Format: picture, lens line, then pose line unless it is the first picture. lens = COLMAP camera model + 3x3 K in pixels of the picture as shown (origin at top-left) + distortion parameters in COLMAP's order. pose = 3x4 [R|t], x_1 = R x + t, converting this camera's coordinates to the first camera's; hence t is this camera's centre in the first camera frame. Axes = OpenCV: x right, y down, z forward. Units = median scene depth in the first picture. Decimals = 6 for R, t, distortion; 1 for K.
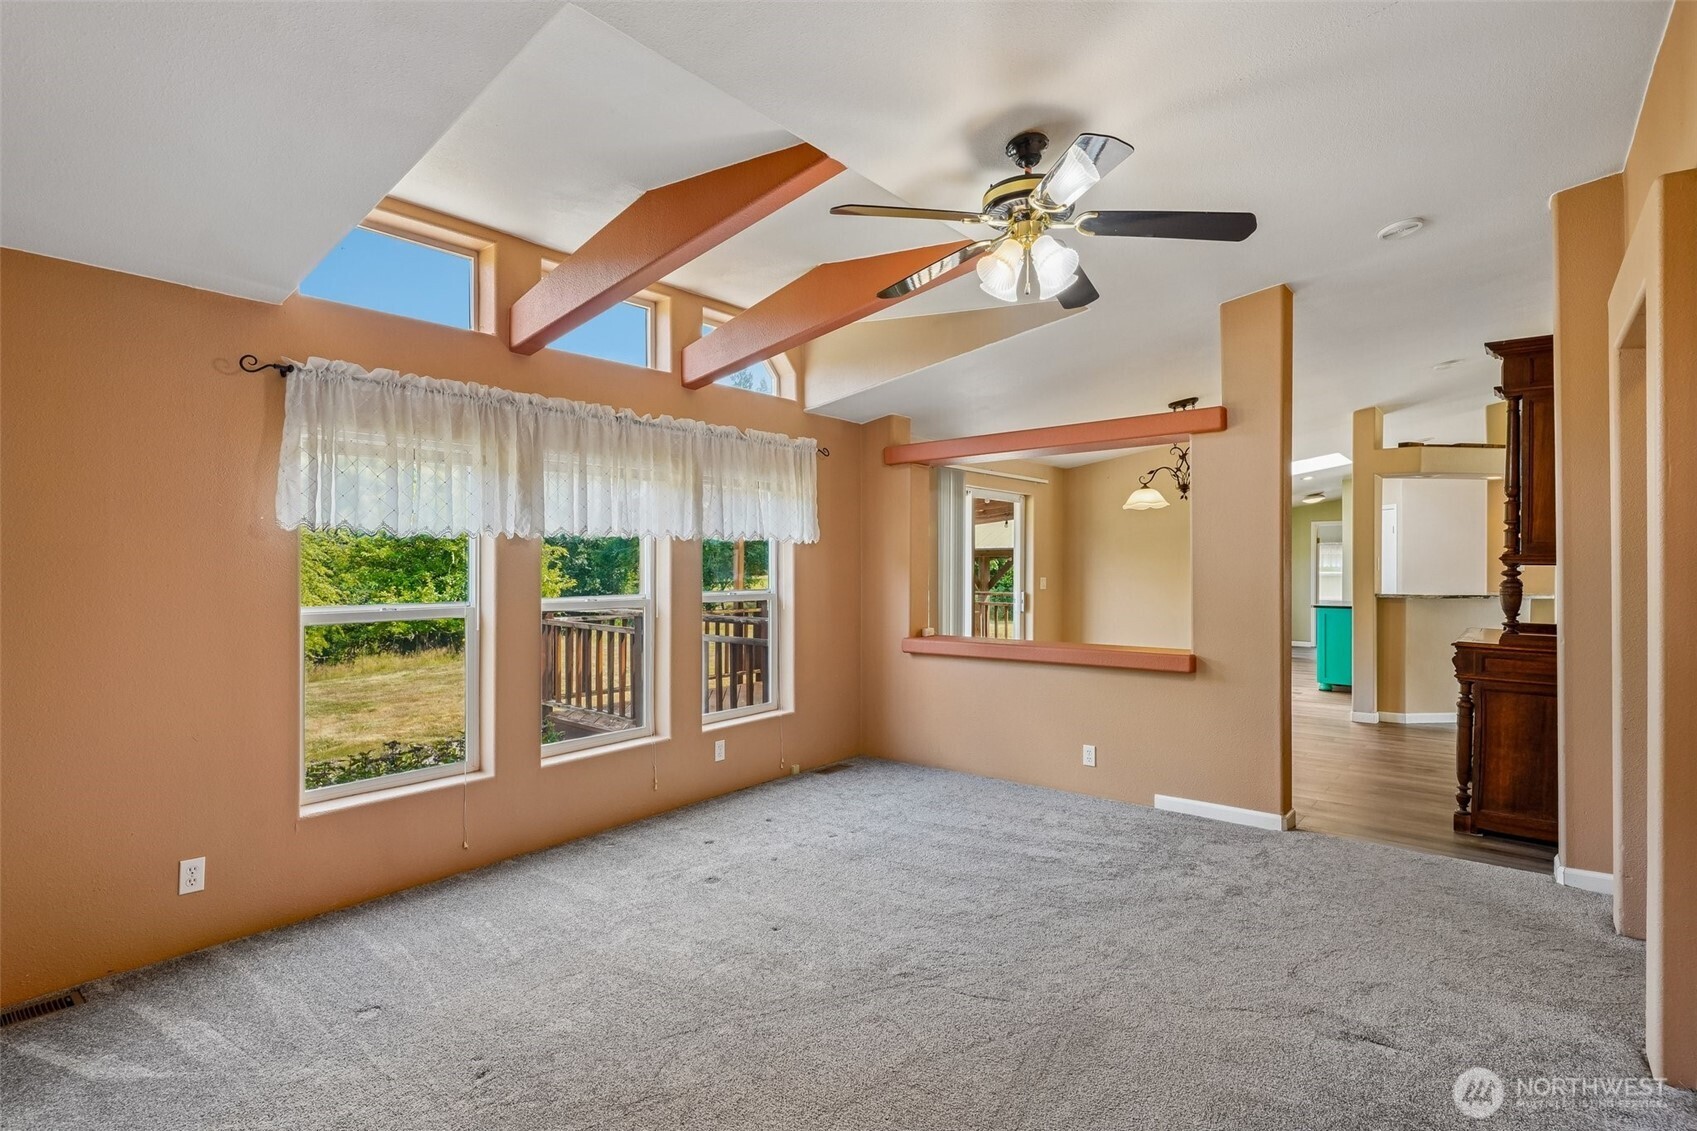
lens RADIAL K [[819.6, 0, 853.6], [0, 819.6, 562.4], [0, 0, 1]] dist [0.003217, -0.000269]
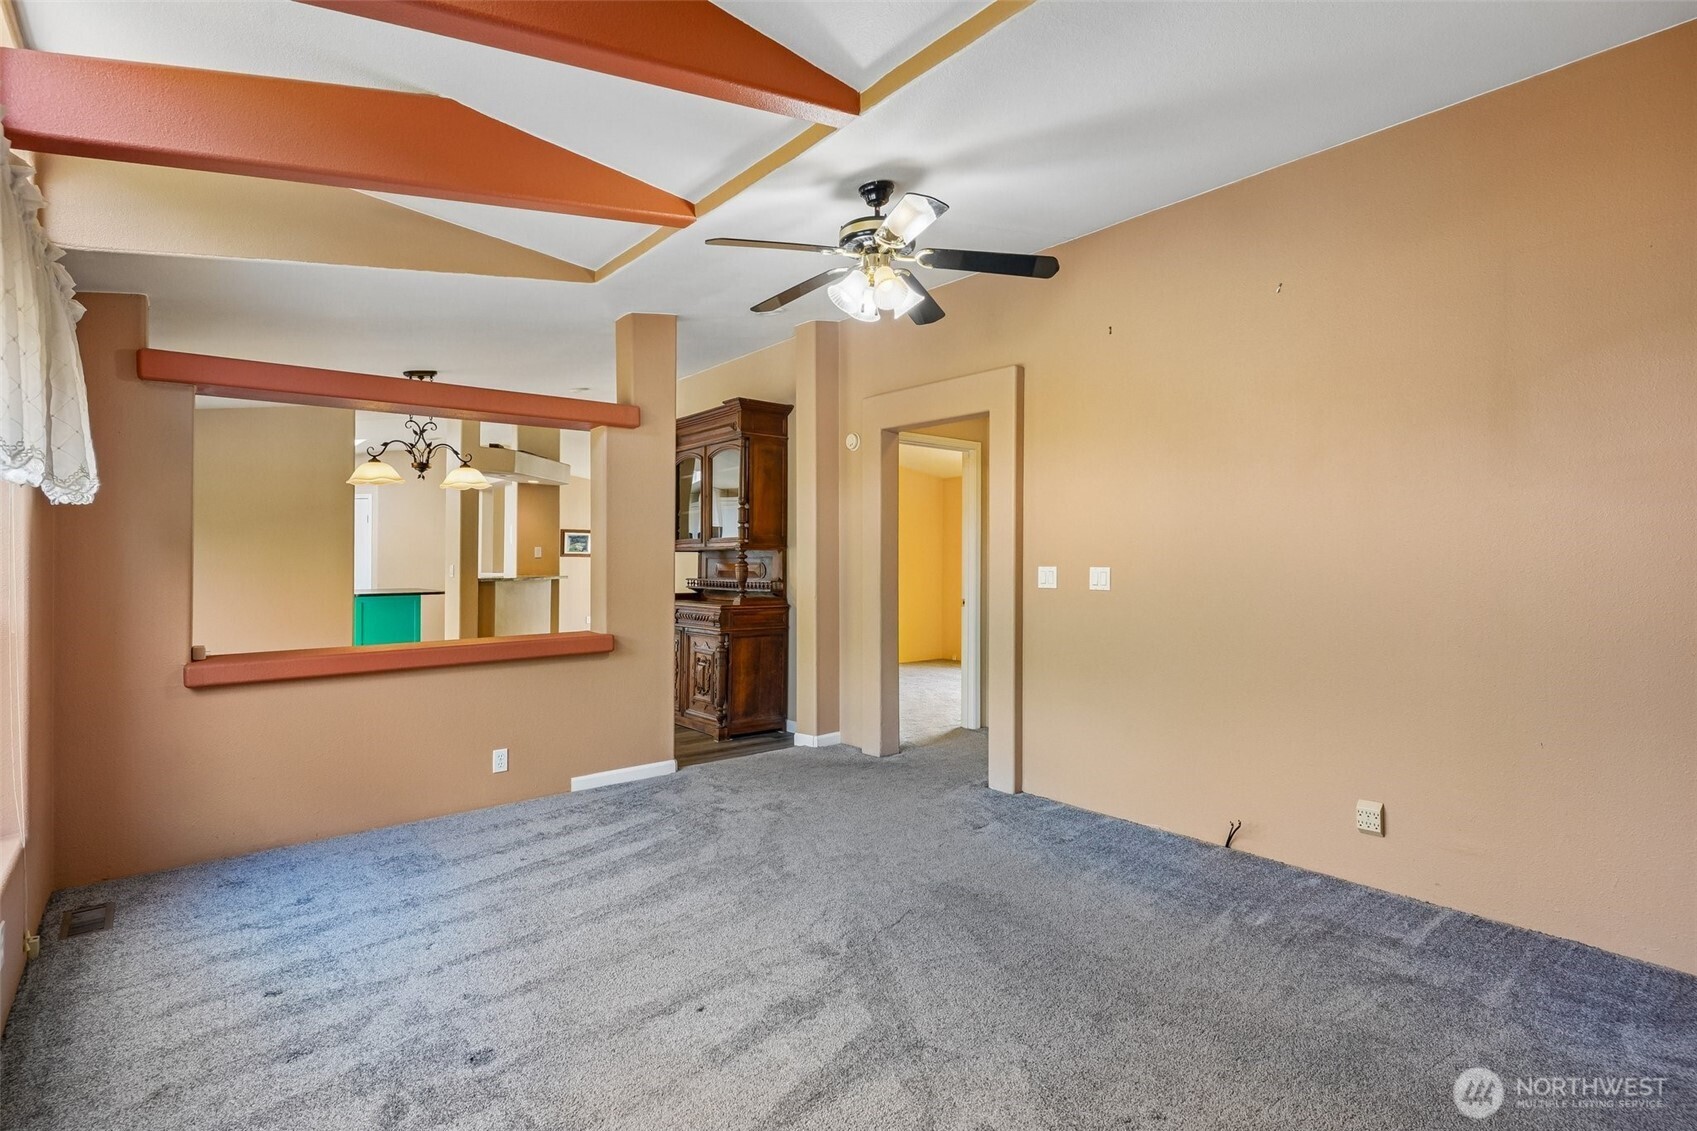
lens RADIAL K [[819.6, 0, 852.8], [0, 819.6, 563.8], [0, 0, 1]] dist [0.003217, -0.000269]
pose [[0.195680, -0.008892, 0.980628, -0.584845], [-0.002880, 0.999949, 0.009642, 0.011031], [-0.980664, -0.004711, 0.195644, 0.502573]]
